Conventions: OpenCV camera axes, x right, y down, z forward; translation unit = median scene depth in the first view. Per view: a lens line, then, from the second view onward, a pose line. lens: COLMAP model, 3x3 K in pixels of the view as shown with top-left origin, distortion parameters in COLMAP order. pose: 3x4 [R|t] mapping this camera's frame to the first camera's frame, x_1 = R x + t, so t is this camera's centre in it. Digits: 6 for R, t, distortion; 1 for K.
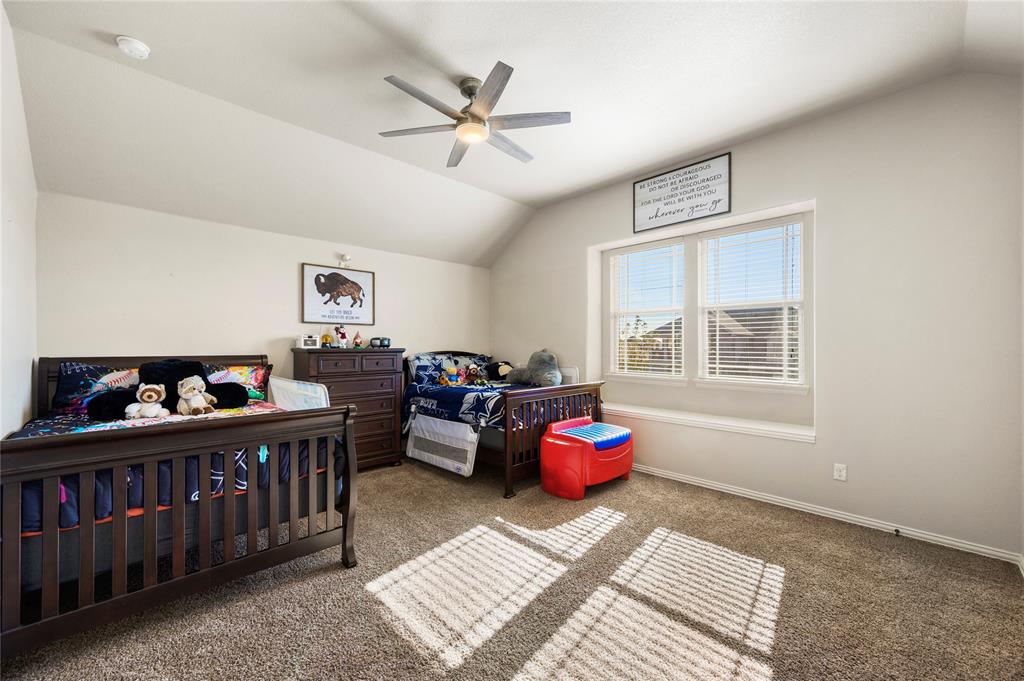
lens RADIAL K [[408.0, 0, 517.7], [0, 408.0, 340.4], [0, 0, 1]] dist [0.001725, -0.000014]
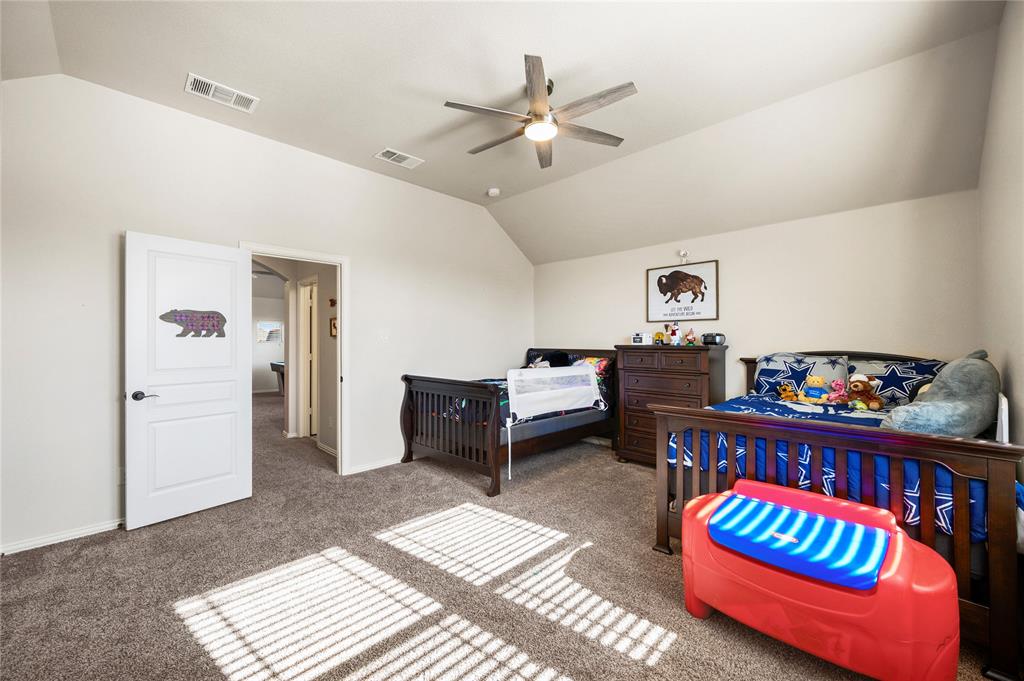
lens RADIAL K [[408.0, 0, 517.8], [0, 408.0, 343.6], [0, 0, 1]] dist [0.001725, -0.000014]
pose [[0.006086, 0.002091, -0.999979, 0.591449], [0.013433, 0.999907, 0.002173, 0.008232], [0.999891, -0.013446, 0.006058, 0.621735]]
